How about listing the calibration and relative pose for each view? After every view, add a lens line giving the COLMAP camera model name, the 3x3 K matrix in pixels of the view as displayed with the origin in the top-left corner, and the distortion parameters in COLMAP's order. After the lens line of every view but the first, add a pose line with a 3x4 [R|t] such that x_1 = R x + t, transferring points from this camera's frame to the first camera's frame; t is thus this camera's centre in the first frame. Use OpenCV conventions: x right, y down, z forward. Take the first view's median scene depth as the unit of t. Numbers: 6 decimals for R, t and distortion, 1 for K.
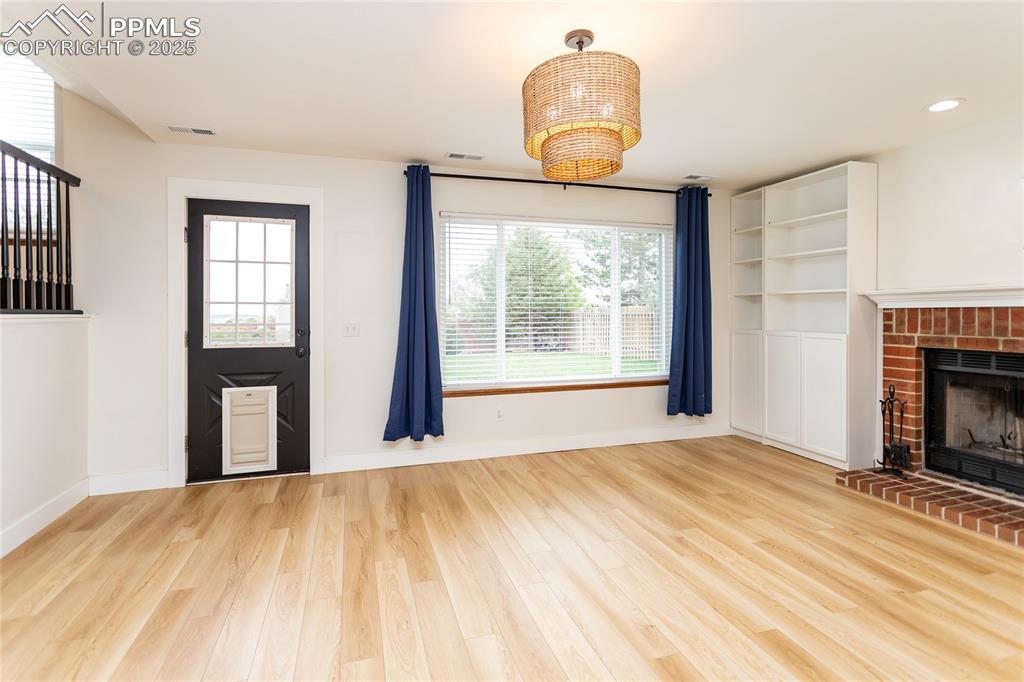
lens RADIAL K [[518.1, 0, 513.6], [0, 518.1, 317.4], [0, 0, 1]] dist [-0.001054, 0.000065]
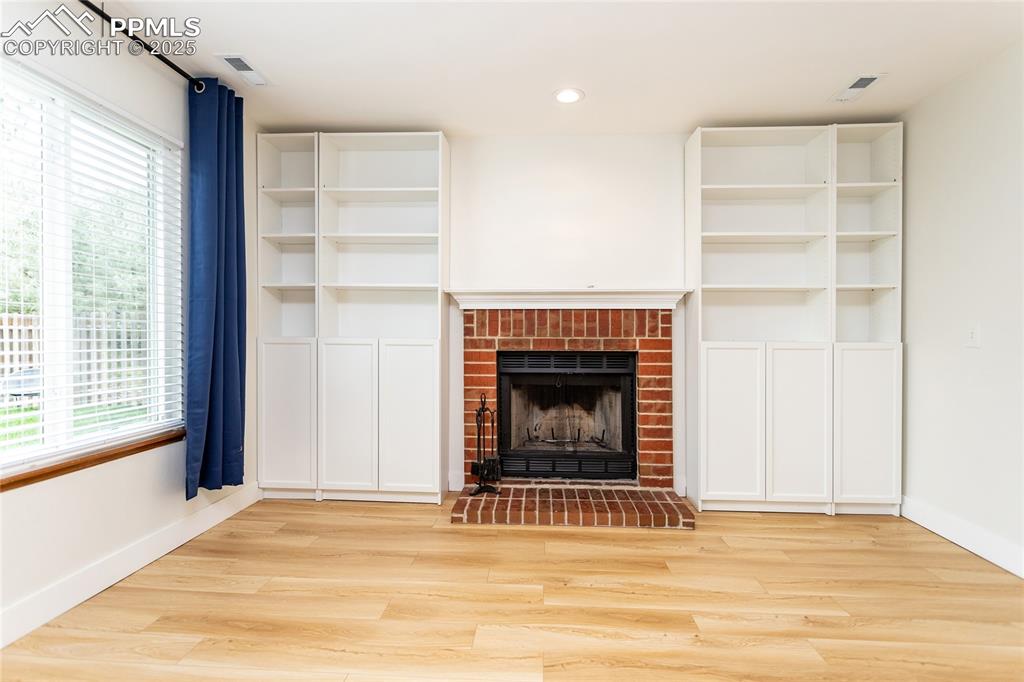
lens RADIAL K [[497.3, 0, 512.0], [0, 497.3, 341.0], [0, 0, 1]] dist [-0.001132, 0.000547]
pose [[0.362675, -0.006849, 0.931891, -0.059214], [0.006938, 0.999965, 0.004649, 0.034837], [-0.931890, 0.004779, 0.362710, 0.633086]]
